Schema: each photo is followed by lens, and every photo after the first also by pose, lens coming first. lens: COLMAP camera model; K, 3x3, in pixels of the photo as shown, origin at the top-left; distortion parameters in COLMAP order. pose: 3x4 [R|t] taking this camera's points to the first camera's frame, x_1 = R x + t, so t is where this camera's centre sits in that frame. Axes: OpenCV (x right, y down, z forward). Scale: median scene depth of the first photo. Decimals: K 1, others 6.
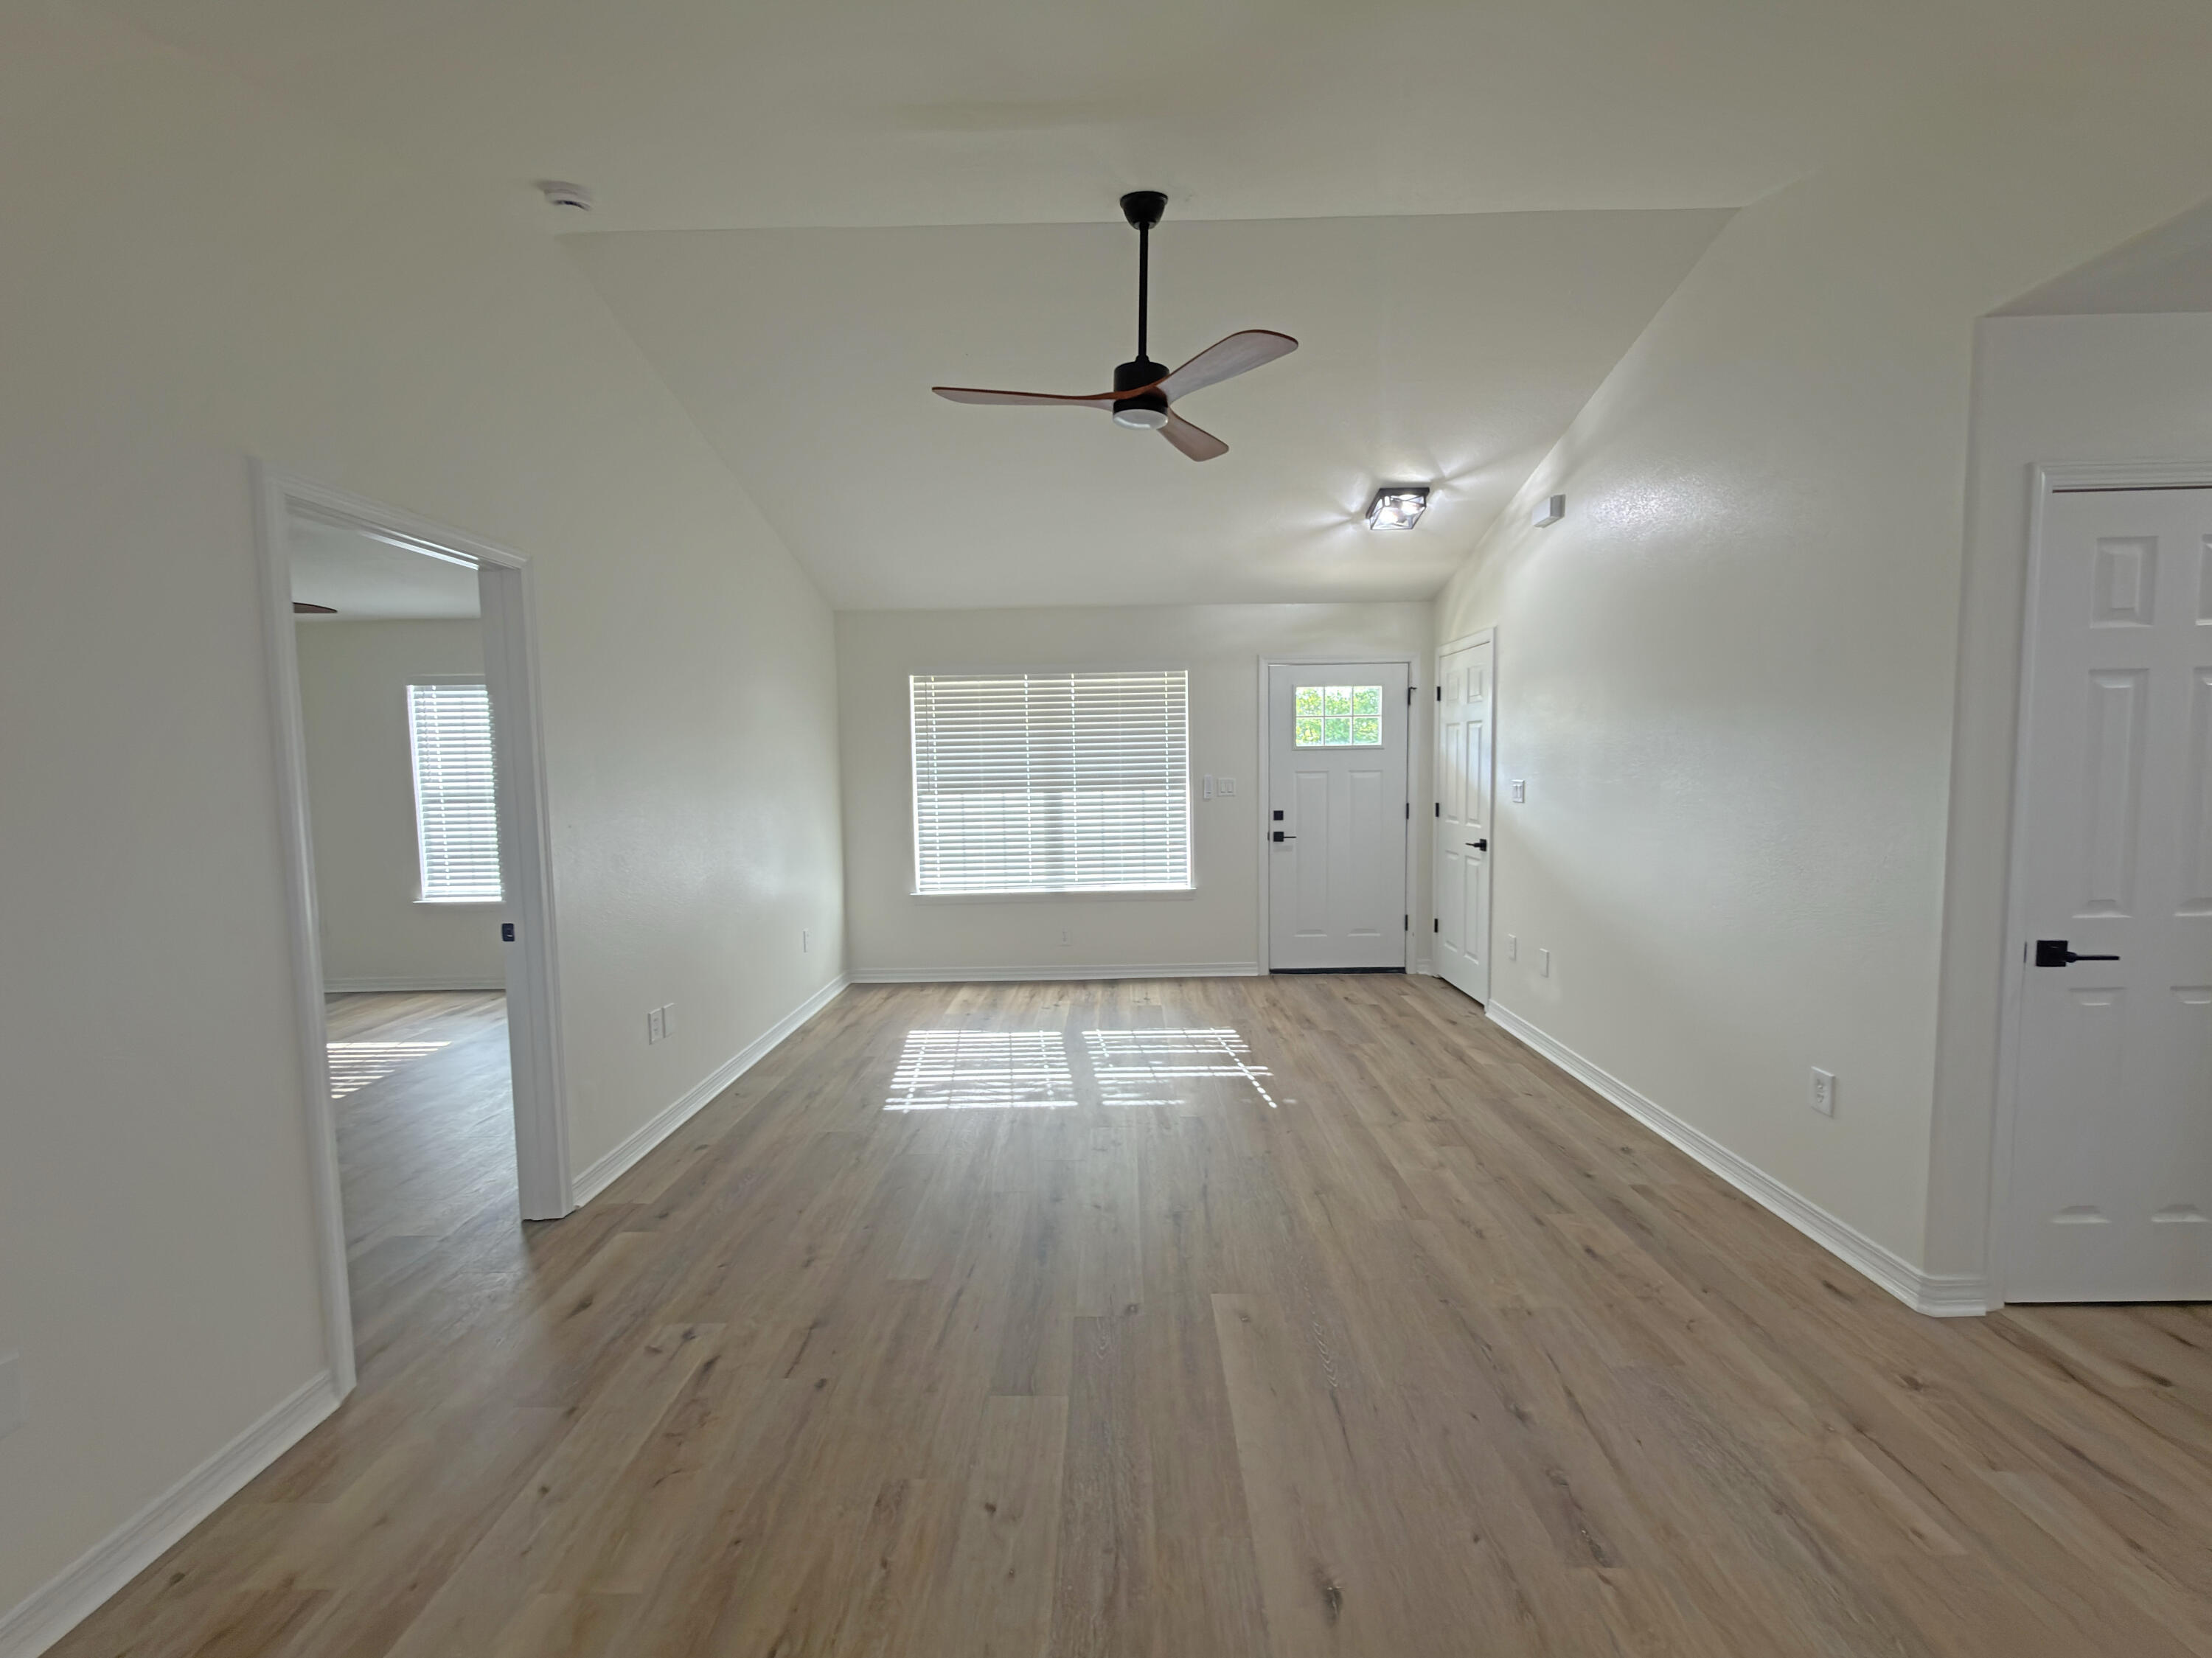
lens RADIAL K [[885.6, 0, 1105.7], [0, 885.6, 823.2], [0, 0, 1]] dist [0.000571, 0.000292]
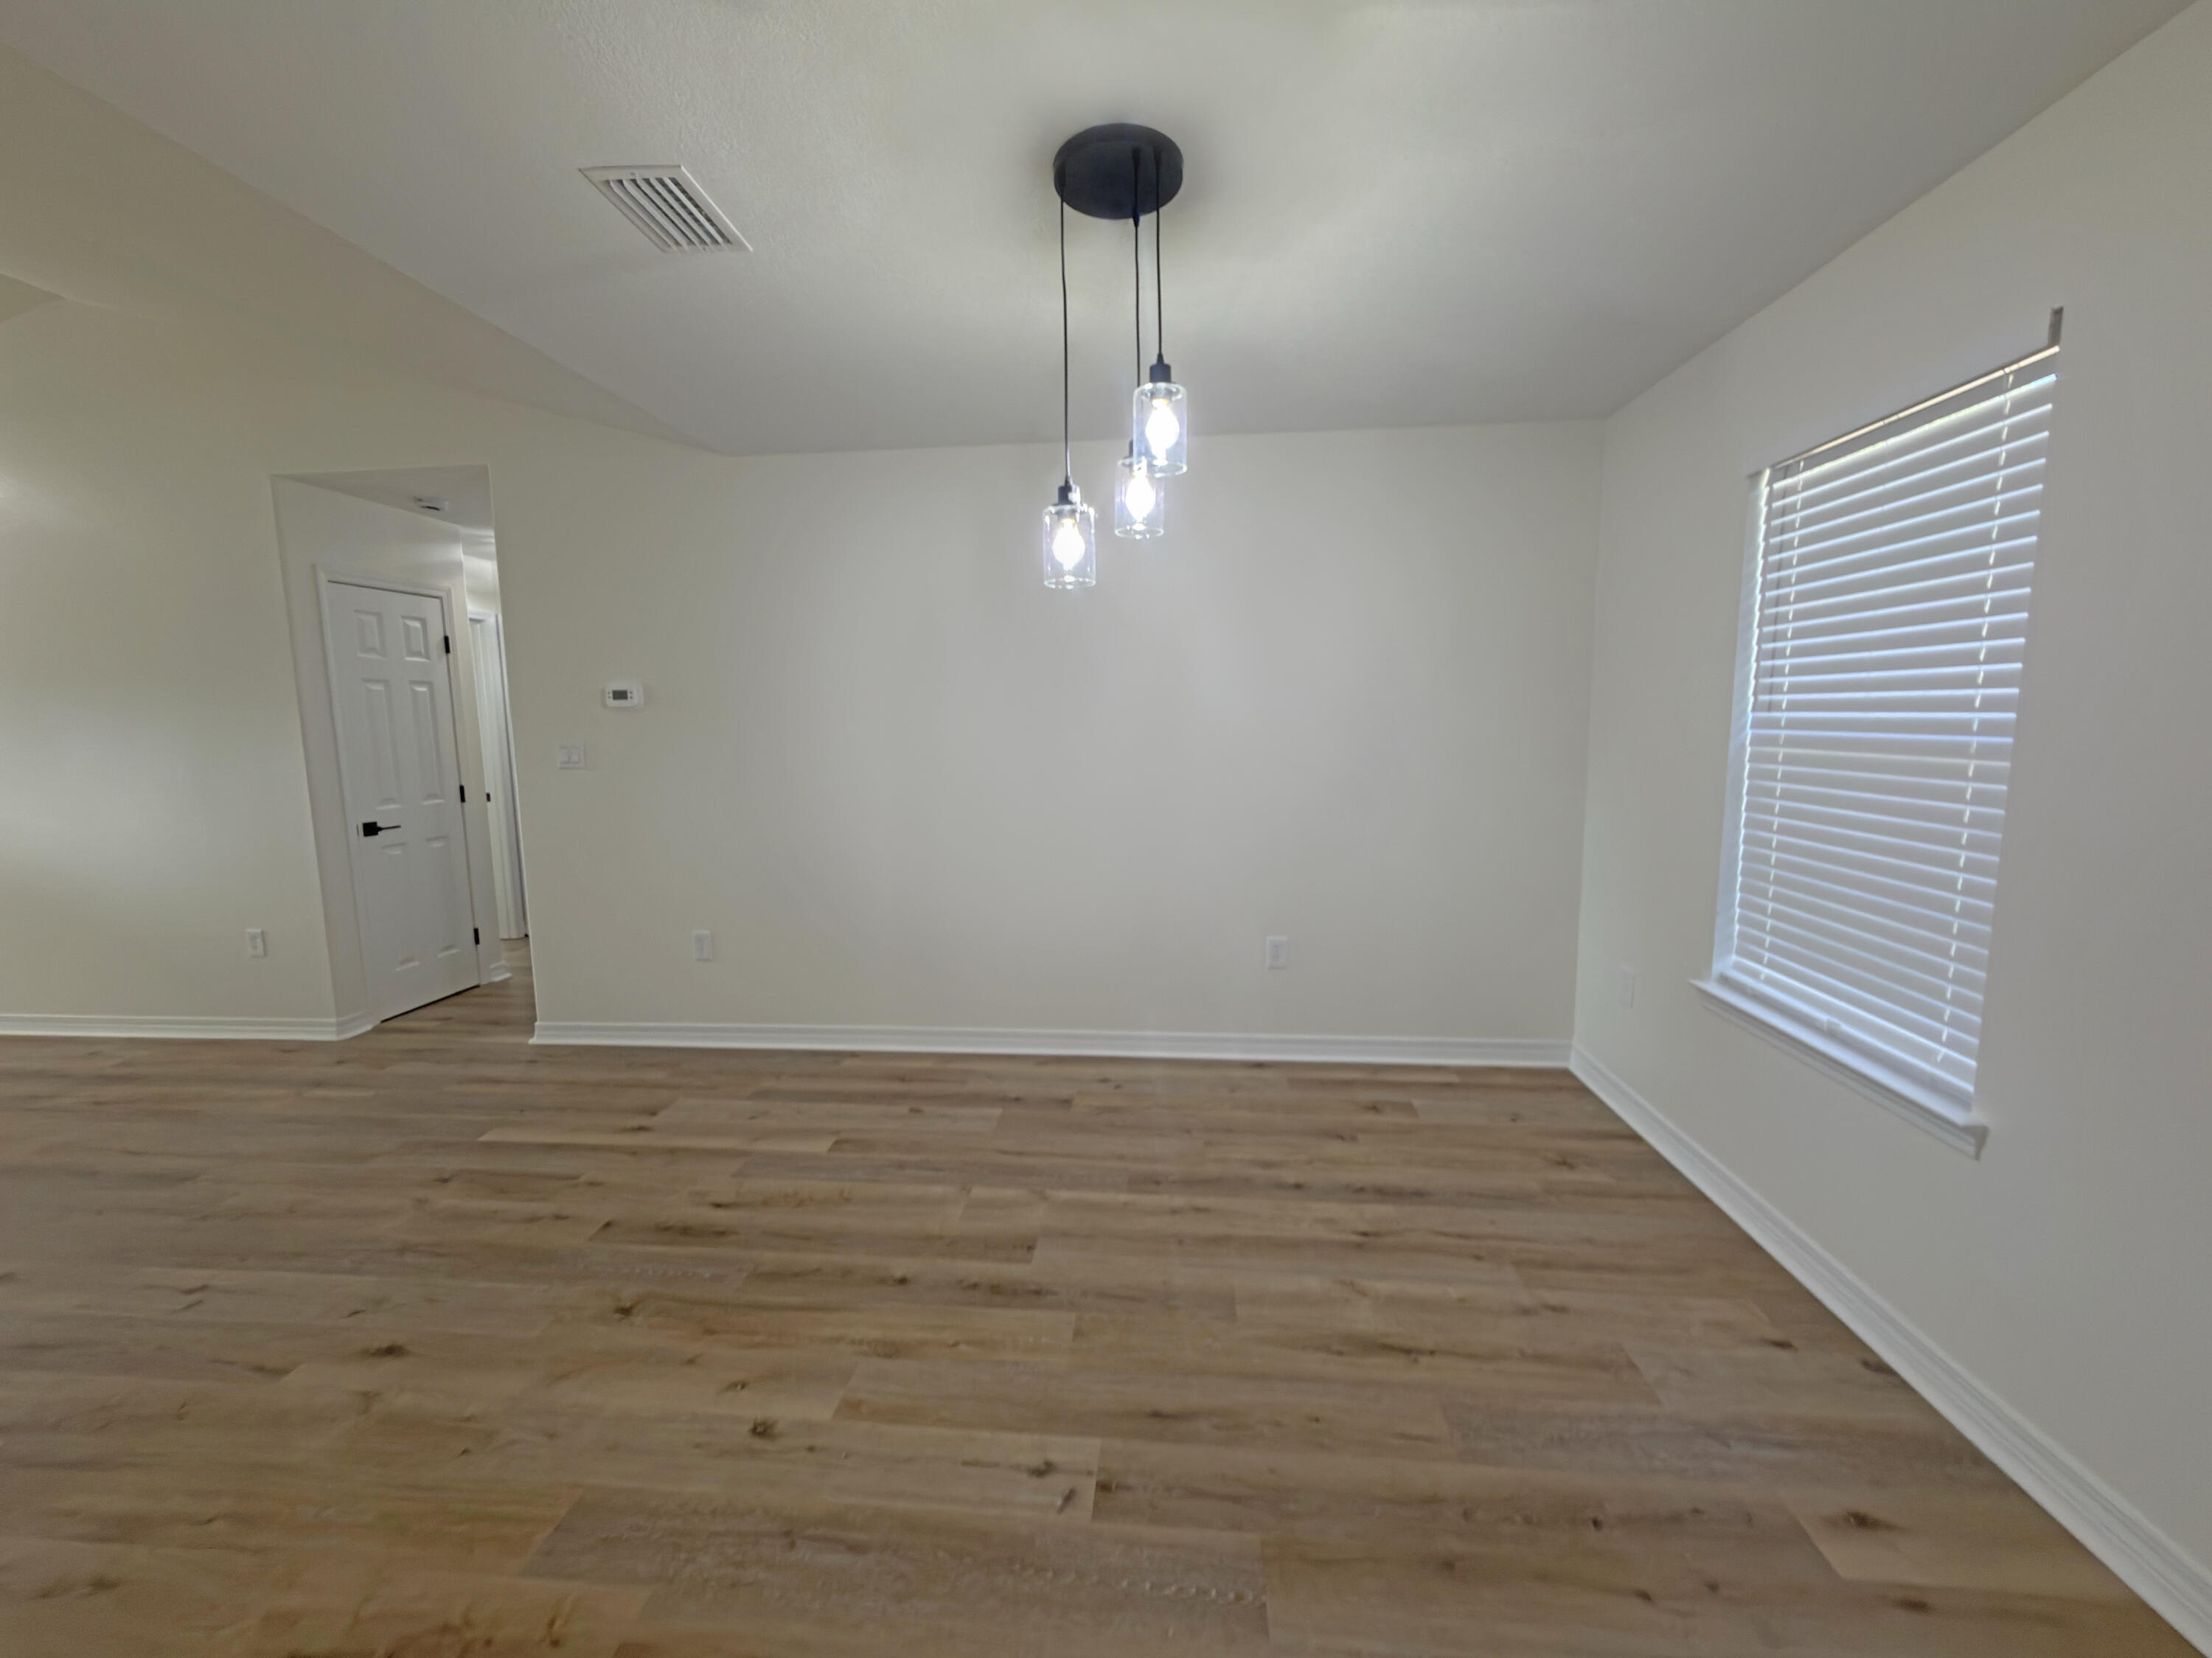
lens RADIAL K [[885.6, 0, 1105.7], [0, 885.6, 823.2], [0, 0, 1]] dist [0.000571, 0.000292]
pose [[0.060216, -0.098840, 0.993280, -0.708667], [0.092189, 0.991383, 0.093062, 0.103604], [-0.993919, 0.085965, 0.068809, -0.684492]]
